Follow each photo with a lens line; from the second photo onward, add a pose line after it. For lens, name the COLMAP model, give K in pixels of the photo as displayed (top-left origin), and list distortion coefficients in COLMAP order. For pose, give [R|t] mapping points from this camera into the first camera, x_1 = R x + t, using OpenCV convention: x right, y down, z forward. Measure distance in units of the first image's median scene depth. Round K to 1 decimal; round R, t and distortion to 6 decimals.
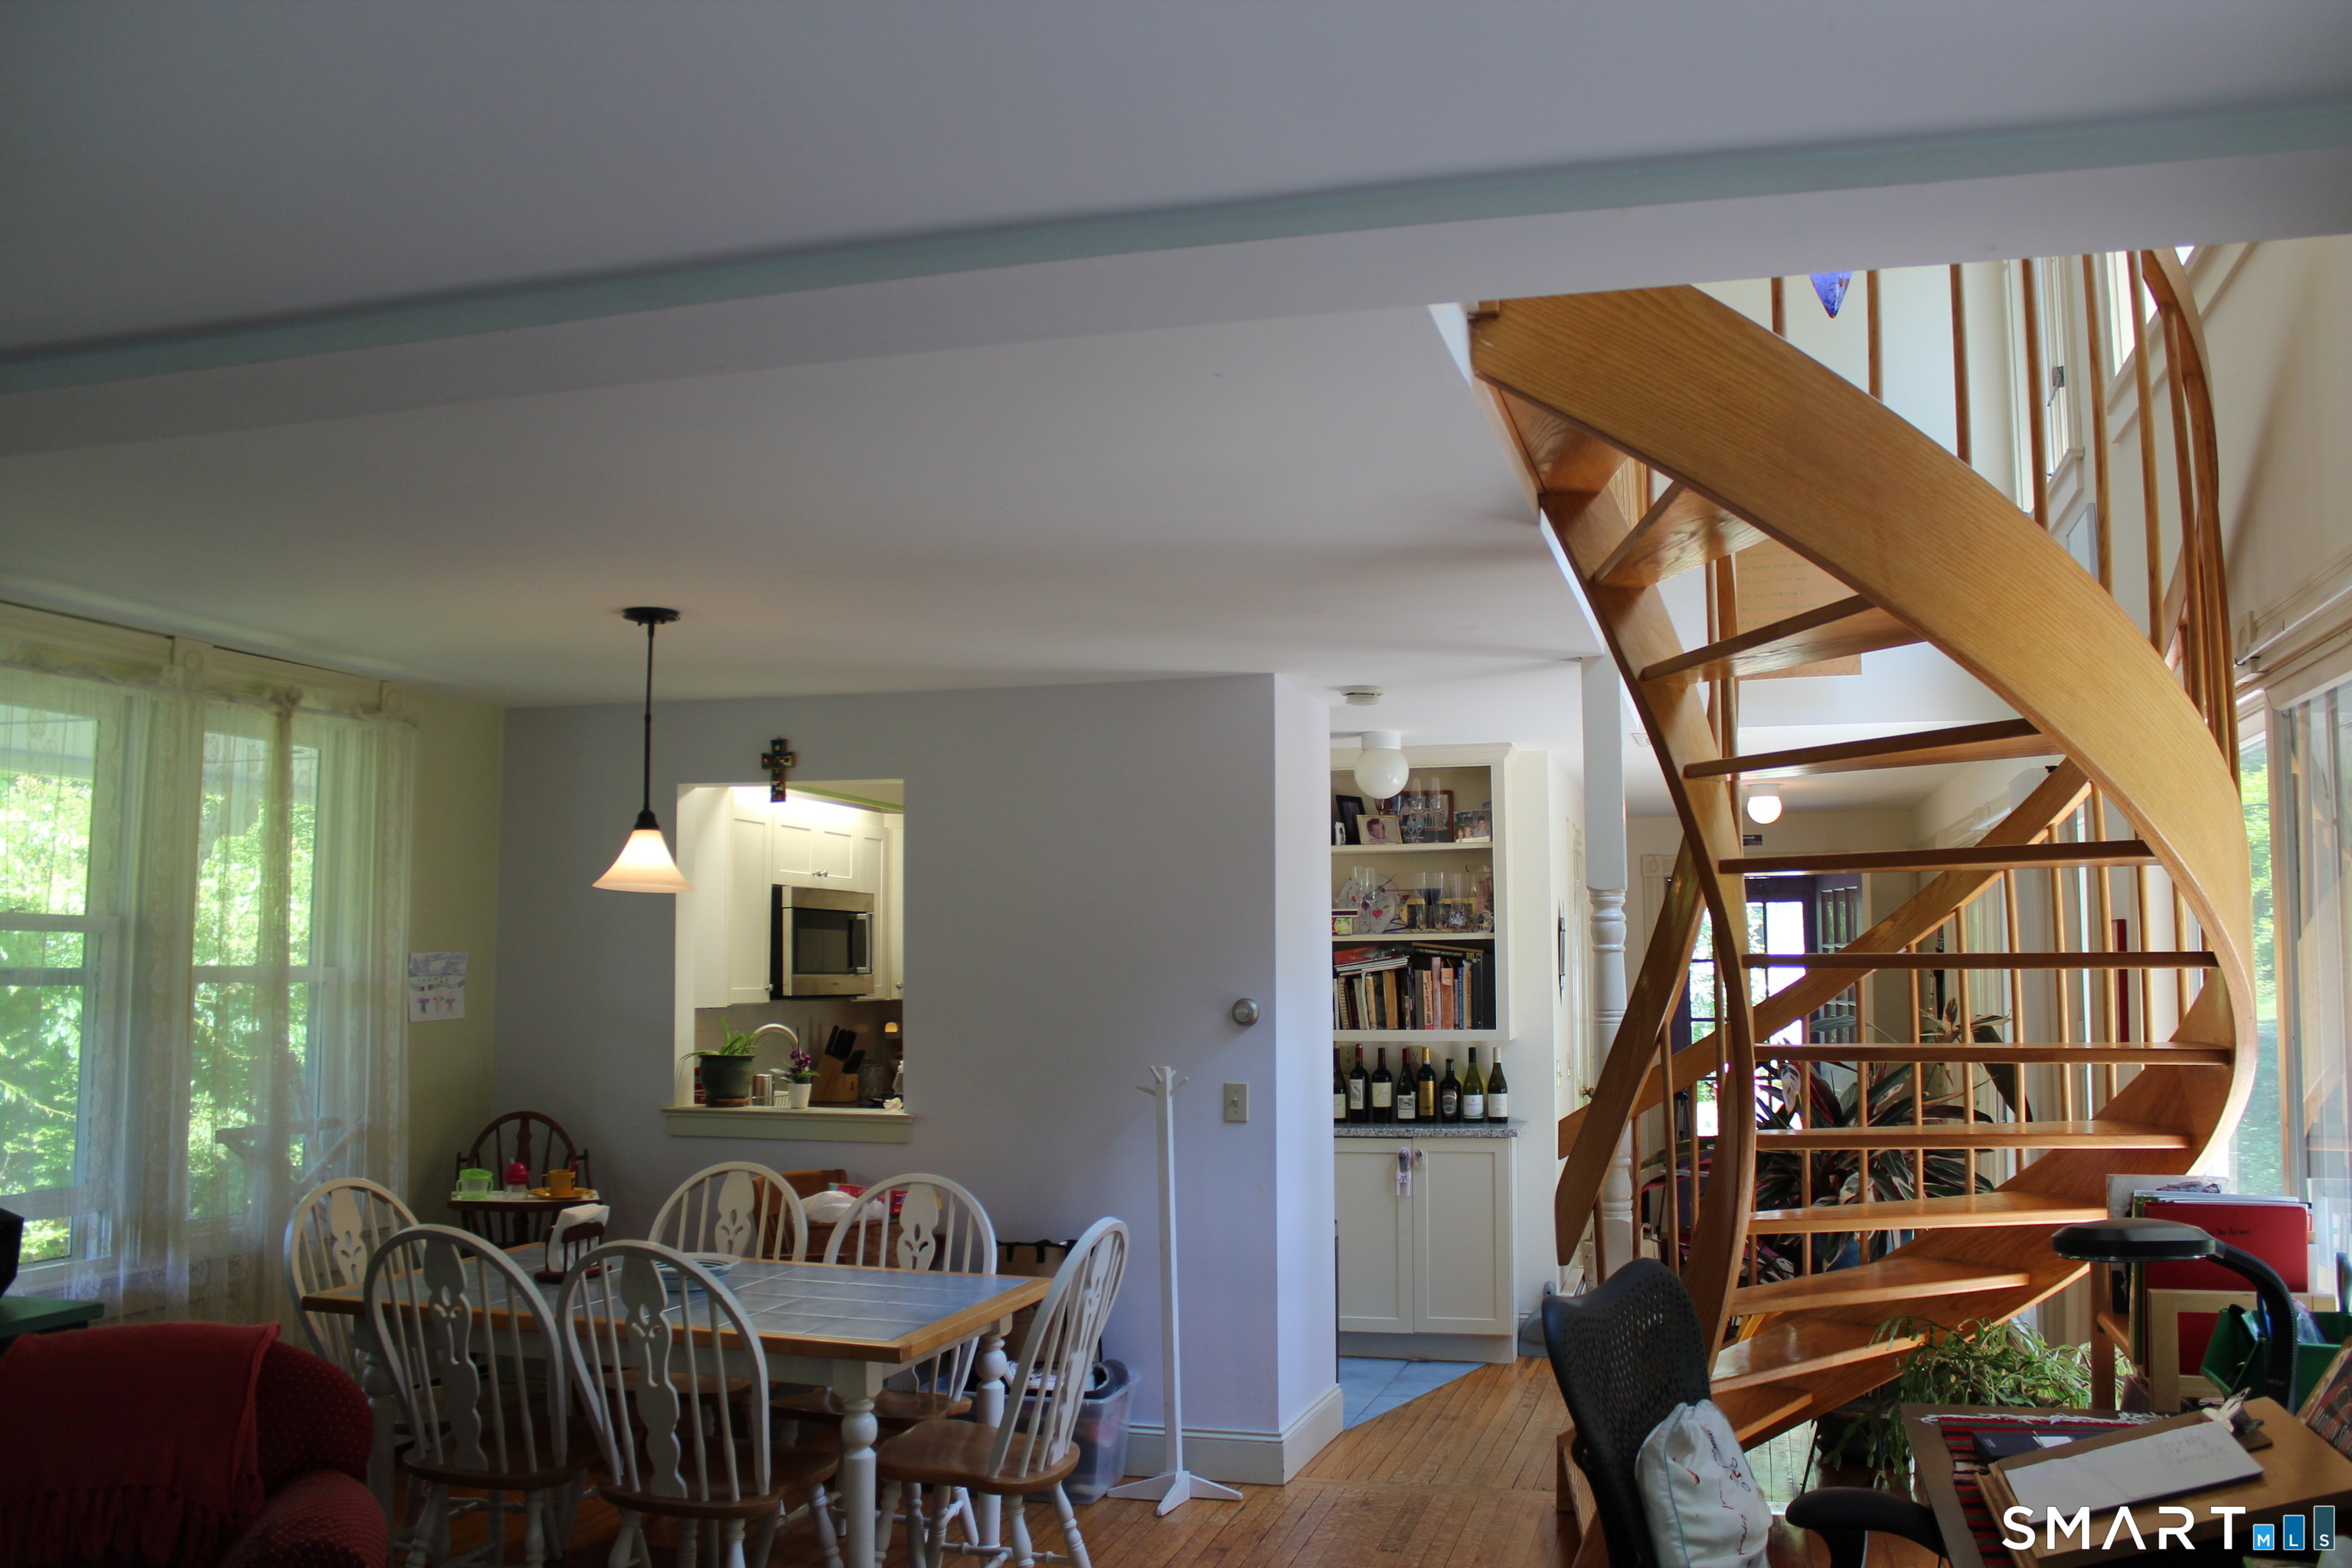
lens RADIAL K [[1945.1, 0, 1178.5], [0, 1945.1, 797.0], [0, 0, 1]] dist [-0.169740, 0.147780]
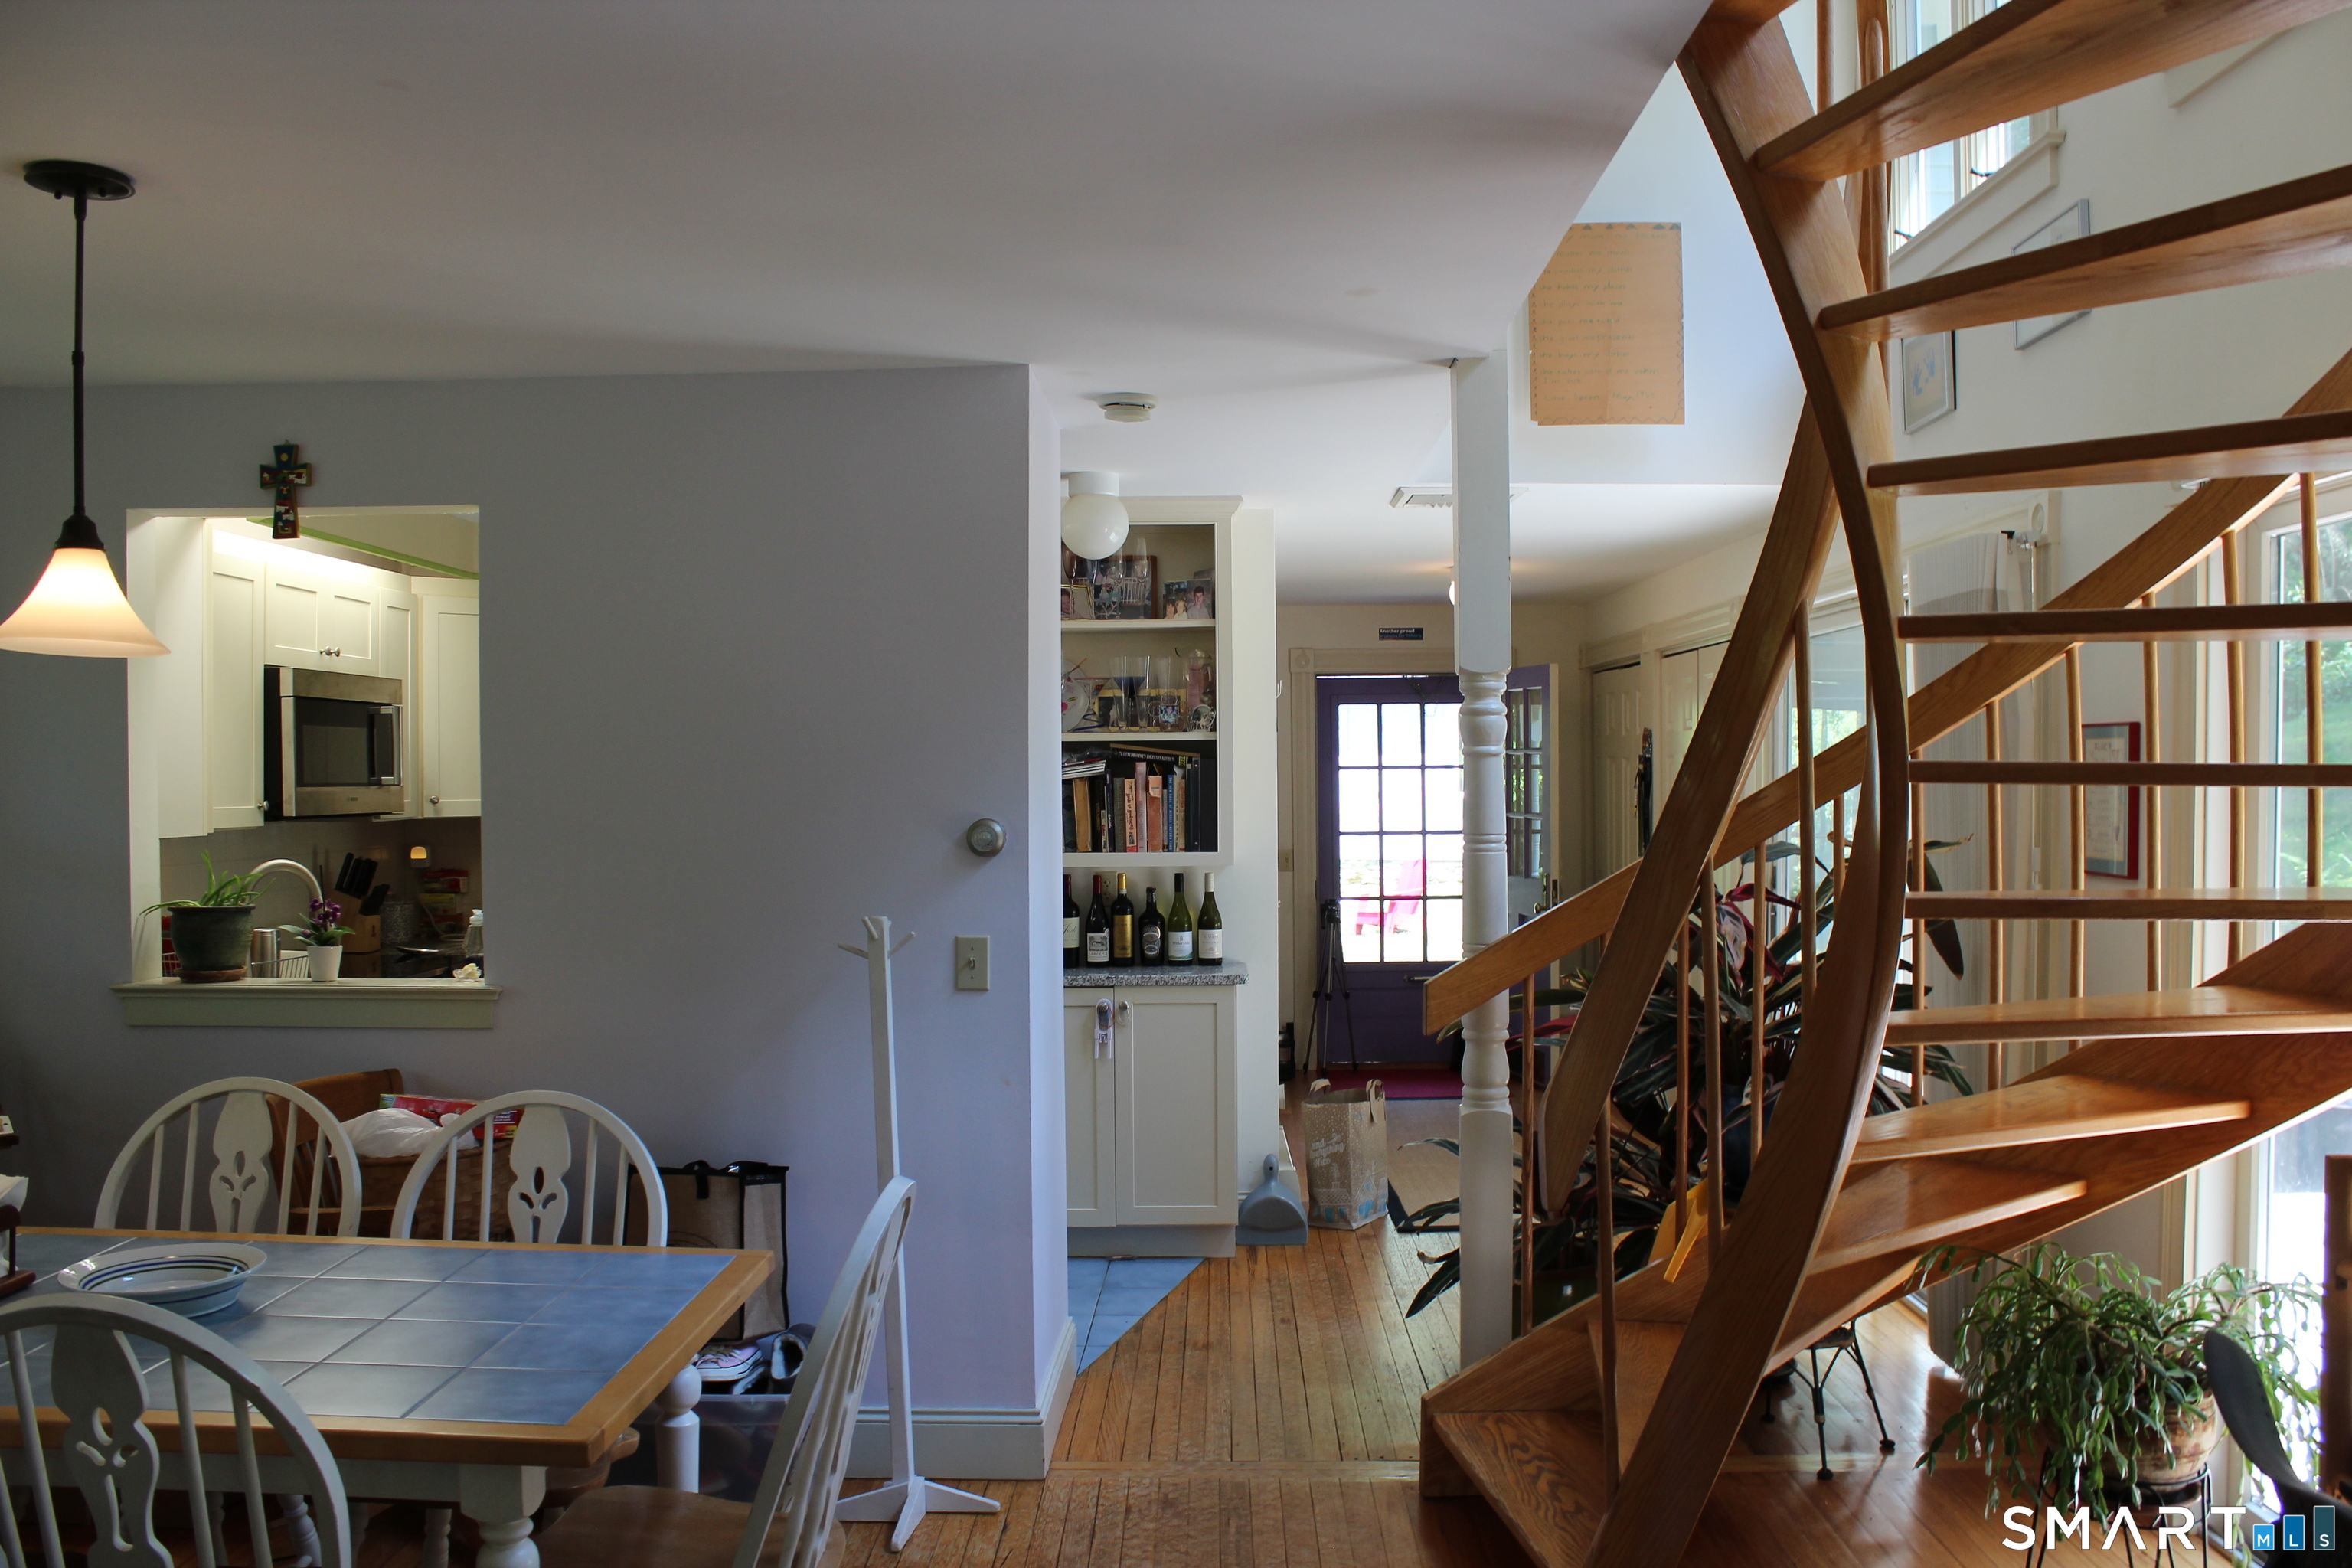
lens RADIAL K [[1945.1, 0, 1178.5], [0, 1945.1, 797.0], [0, 0, 1]] dist [-0.169740, 0.147780]
pose [[0.965416, -0.004458, 0.260675, -0.069813], [-0.021640, 0.995033, 0.097162, 0.020537], [-0.259813, -0.099443, 0.960525, 0.246596]]
